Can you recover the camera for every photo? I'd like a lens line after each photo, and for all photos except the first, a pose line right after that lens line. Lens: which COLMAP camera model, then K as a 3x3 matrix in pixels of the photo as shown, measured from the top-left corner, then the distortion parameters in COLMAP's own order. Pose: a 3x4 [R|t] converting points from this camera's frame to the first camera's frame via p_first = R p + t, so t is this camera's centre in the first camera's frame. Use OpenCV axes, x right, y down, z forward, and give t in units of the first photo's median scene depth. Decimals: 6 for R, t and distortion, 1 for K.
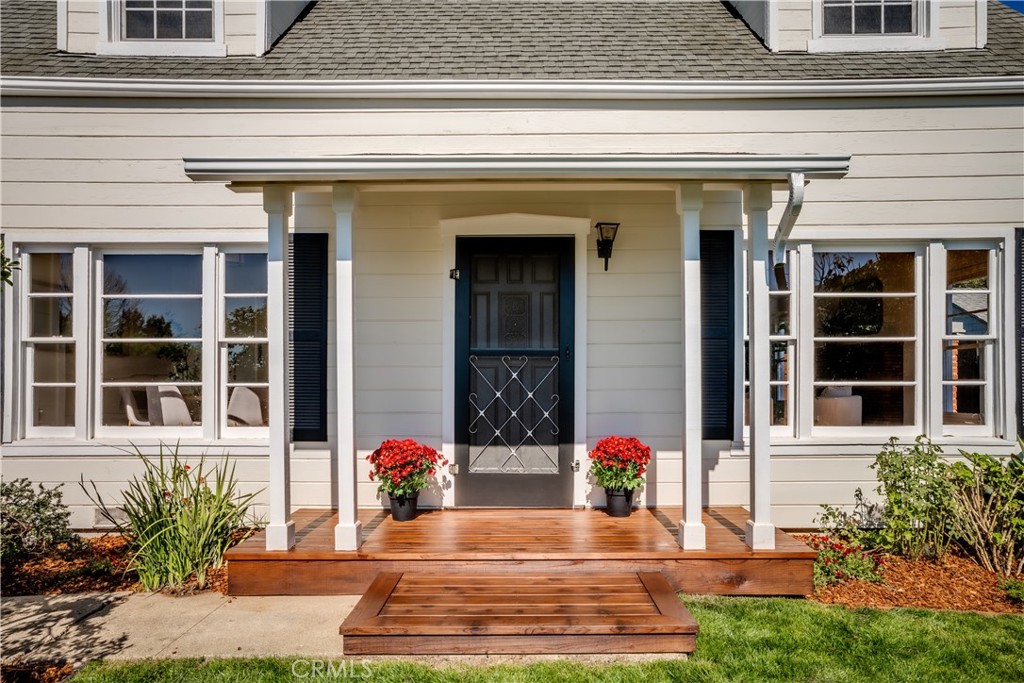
lens RADIAL K [[646.4, 0, 518.5], [0, 646.4, 386.2], [0, 0, 1]] dist [-0.013697, 0.011860]
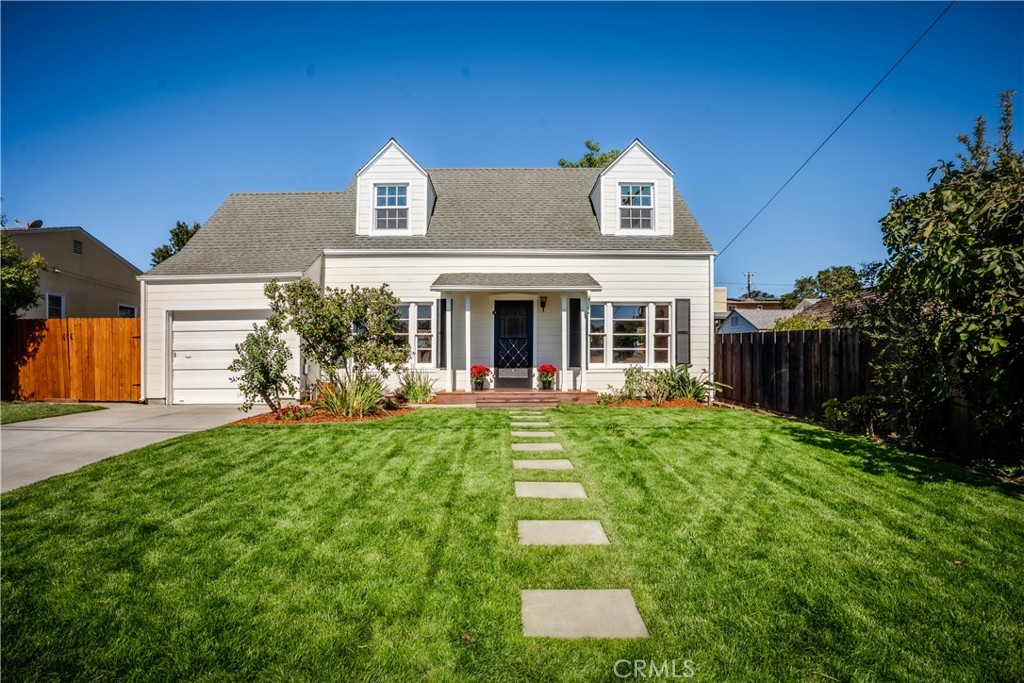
lens RADIAL K [[490.8, 0, 503.6], [0, 490.8, 369.5], [0, 0, 1]] dist [-0.048210, -0.000225]
pose [[0.999986, 0.003266, 0.004212, -0.063050], [-0.003248, 0.999986, -0.004236, 0.106748], [-0.004225, 0.004222, 0.999982, -1.332588]]
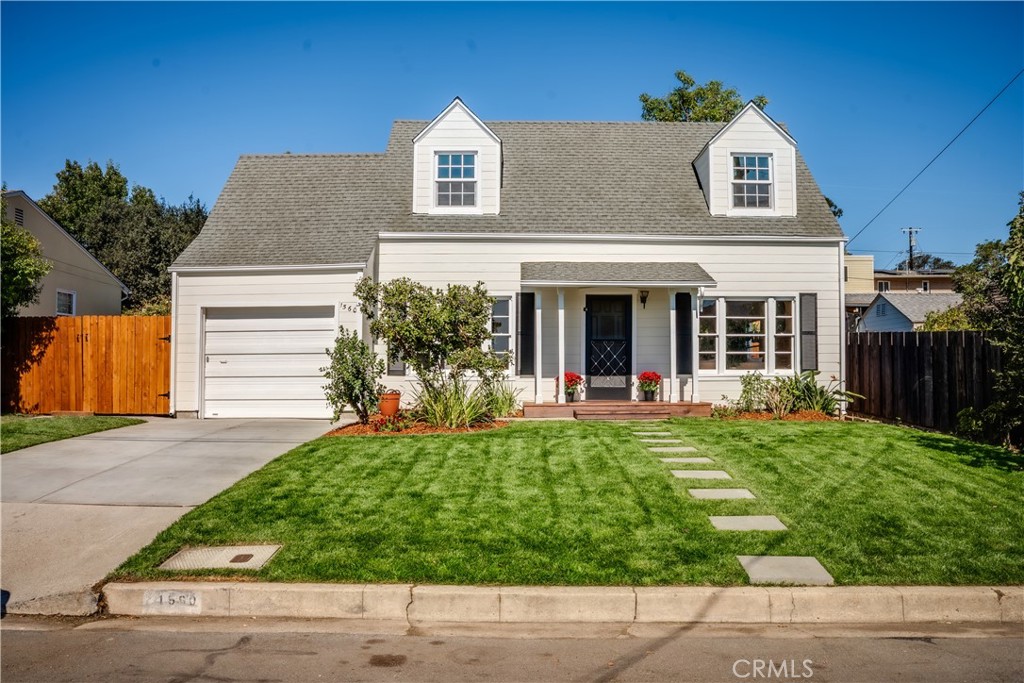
lens RADIAL K [[818.9, 0, 521.2], [0, 818.9, 357.0], [0, 0, 1]] dist [-0.098790, 0.049370]
pose [[0.999912, 0.003423, 0.012845, -0.394757], [-0.003018, 0.999502, -0.031403, 0.118956], [-0.012946, 0.031361, 0.999424, -2.241536]]
